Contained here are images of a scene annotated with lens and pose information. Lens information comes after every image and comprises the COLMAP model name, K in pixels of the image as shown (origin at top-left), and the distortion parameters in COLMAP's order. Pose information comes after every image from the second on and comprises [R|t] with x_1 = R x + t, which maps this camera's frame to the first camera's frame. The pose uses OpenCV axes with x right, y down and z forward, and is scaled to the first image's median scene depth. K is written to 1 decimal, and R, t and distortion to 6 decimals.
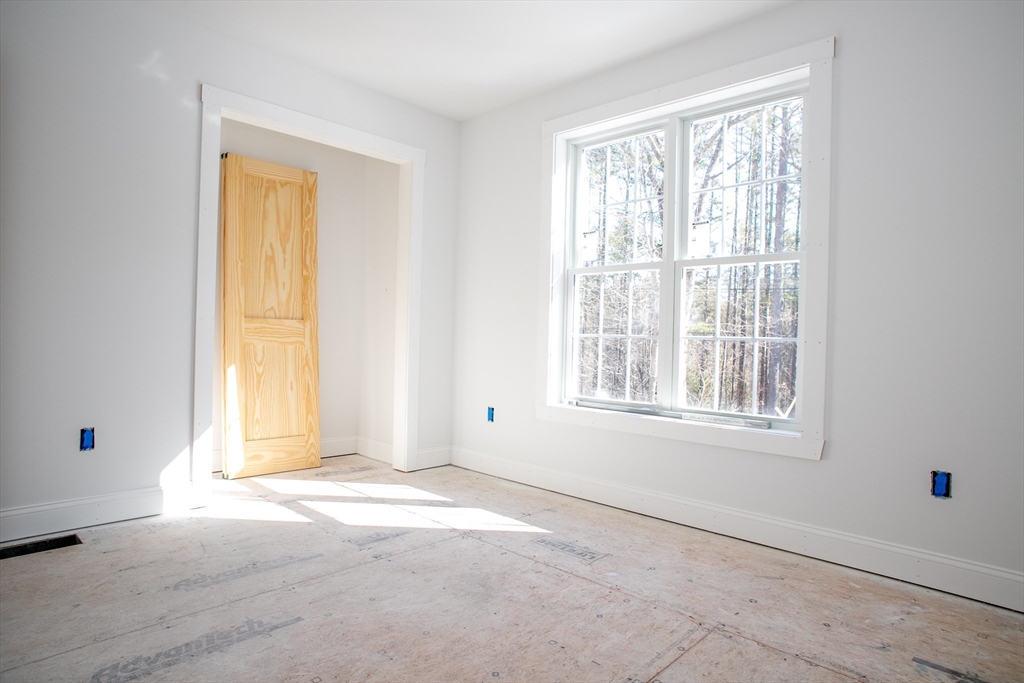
lens RADIAL K [[592.6, 0, 511.2], [0, 592.6, 342.2], [0, 0, 1]] dist [-0.066360, 0.049915]
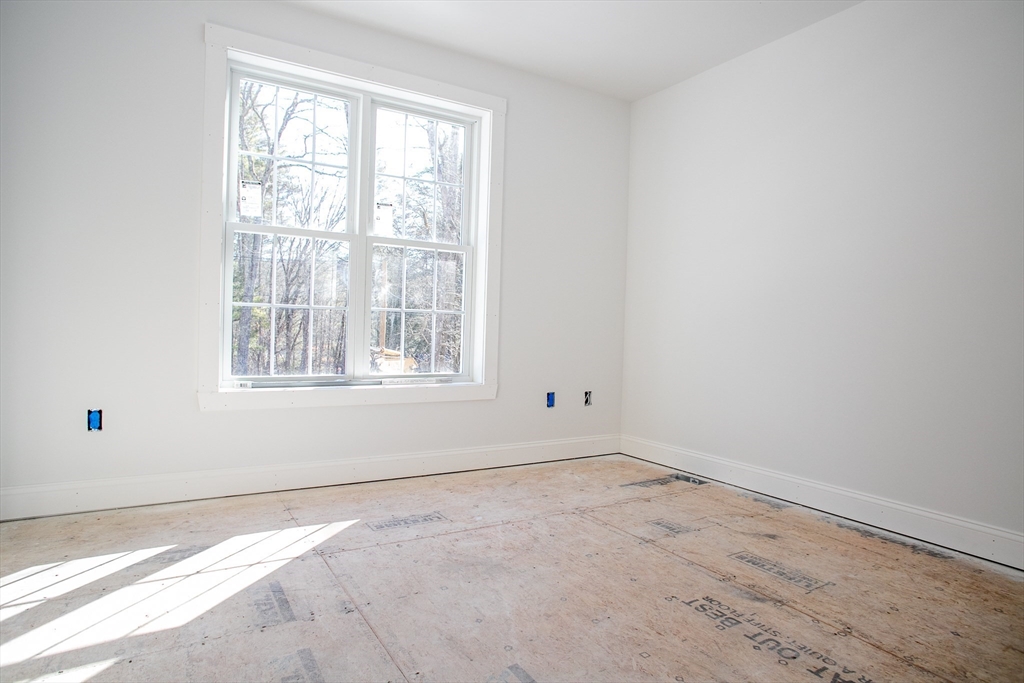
lens RADIAL K [[592.6, 0, 498.2], [0, 592.6, 343.8], [0, 0, 1]] dist [-0.066360, 0.049915]
pose [[0.254429, -0.049400, 0.965829, -0.713791], [-0.016580, 0.998325, 0.055430, -0.009313], [-0.966949, -0.030117, 0.253184, 0.527002]]
